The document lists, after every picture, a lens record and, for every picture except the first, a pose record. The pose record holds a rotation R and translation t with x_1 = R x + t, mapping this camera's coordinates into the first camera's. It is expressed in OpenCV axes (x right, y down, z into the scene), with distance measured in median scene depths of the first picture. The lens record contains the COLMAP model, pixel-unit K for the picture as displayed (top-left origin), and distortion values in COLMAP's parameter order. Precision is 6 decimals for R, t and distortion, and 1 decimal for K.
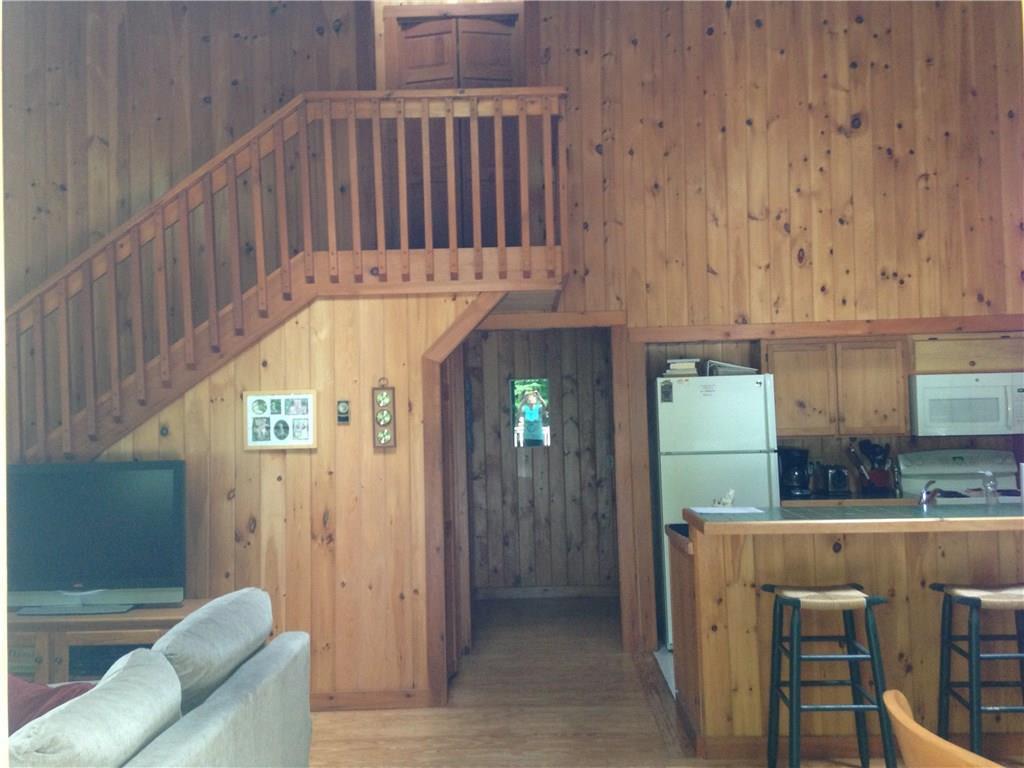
lens RADIAL K [[930.4, 0, 515.4], [0, 930.4, 380.4], [0, 0, 1]] dist [0.184738, -0.284715]
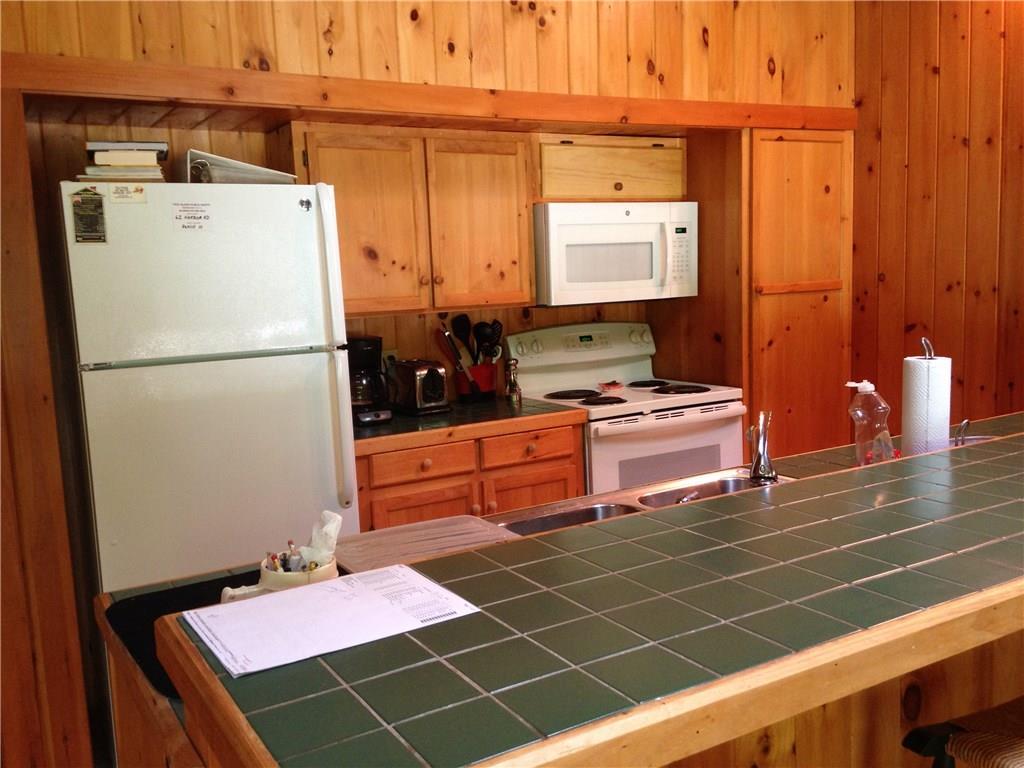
lens RADIAL K [[930.4, 0, 515.4], [0, 930.4, 380.4], [0, 0, 1]] dist [0.184738, -0.284715]
pose [[0.848444, -0.071639, 0.524415, 0.093155], [-0.000127, 0.990770, 0.135552, 0.025851], [-0.529286, -0.115075, 0.840604, 0.526725]]
